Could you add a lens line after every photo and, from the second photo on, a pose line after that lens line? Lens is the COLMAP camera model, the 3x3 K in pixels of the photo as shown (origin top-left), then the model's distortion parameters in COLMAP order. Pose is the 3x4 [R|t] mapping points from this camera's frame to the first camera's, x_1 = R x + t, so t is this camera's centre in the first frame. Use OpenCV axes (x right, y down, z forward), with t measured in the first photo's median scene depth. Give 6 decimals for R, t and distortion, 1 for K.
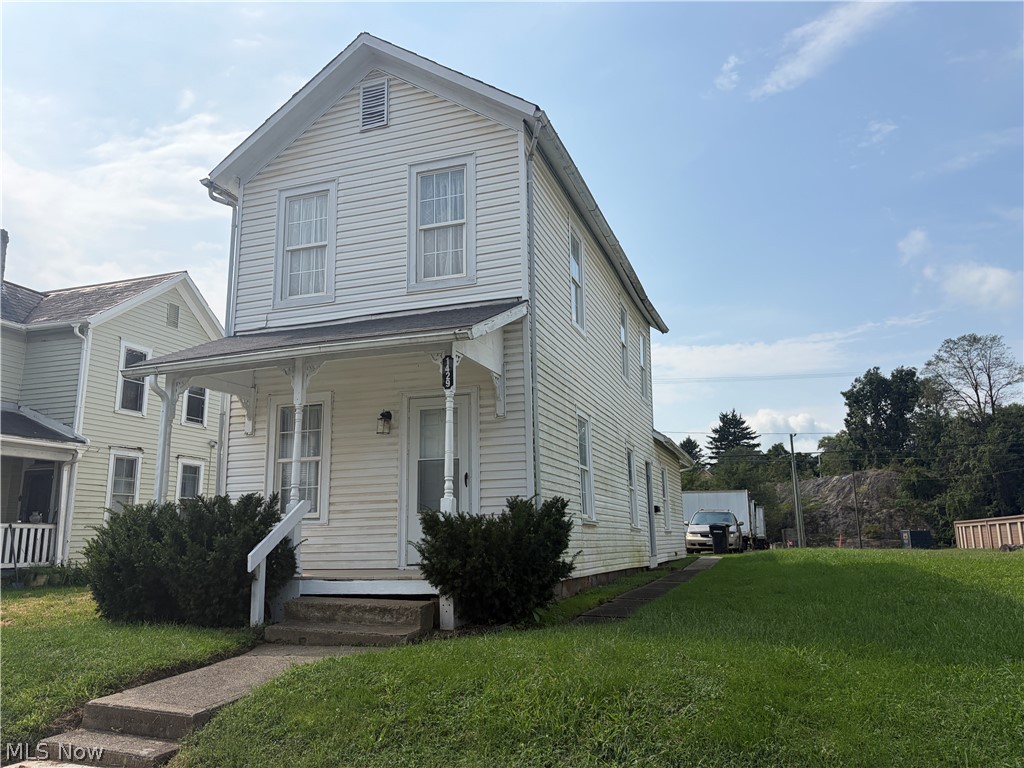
lens RADIAL K [[775.6, 0, 510.3], [0, 775.6, 385.4], [0, 0, 1]] dist [0.025172, -0.001649]
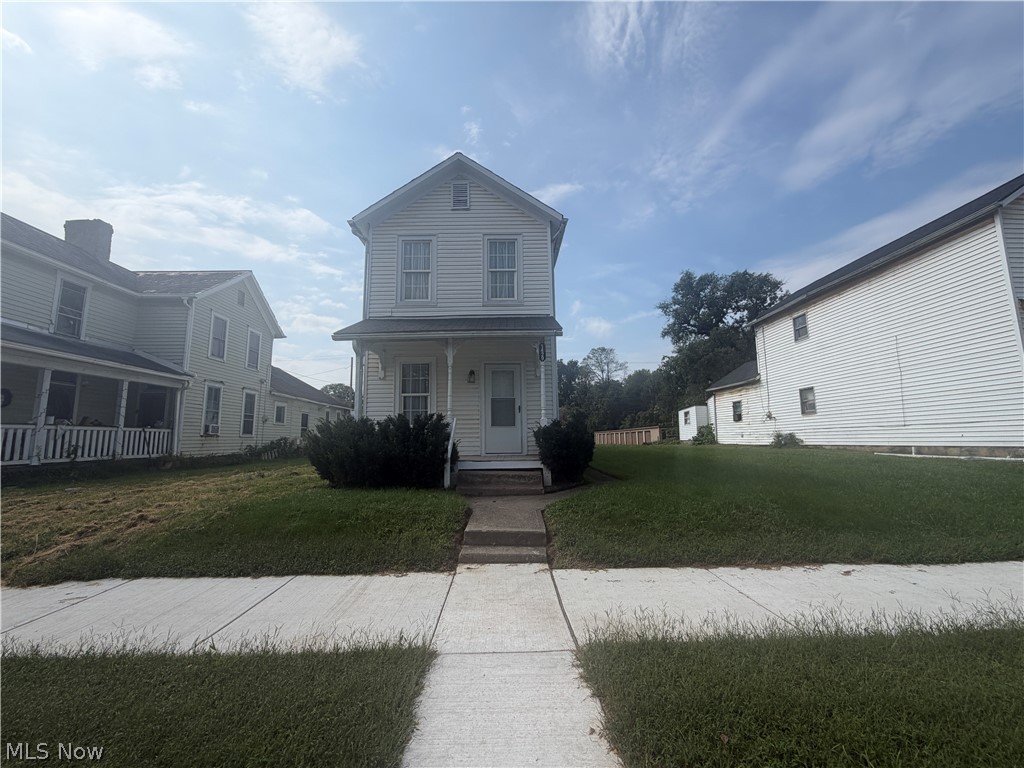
lens RADIAL K [[411.1, 0, 510.6], [0, 411.1, 385.3], [0, 0, 1]] dist [0.002046, -0.000321]
pose [[0.941137, 0.046867, 0.334761, -0.355100], [-0.067314, 0.996491, 0.049735, 0.013360], [-0.331255, -0.069342, 0.940990, 0.056410]]
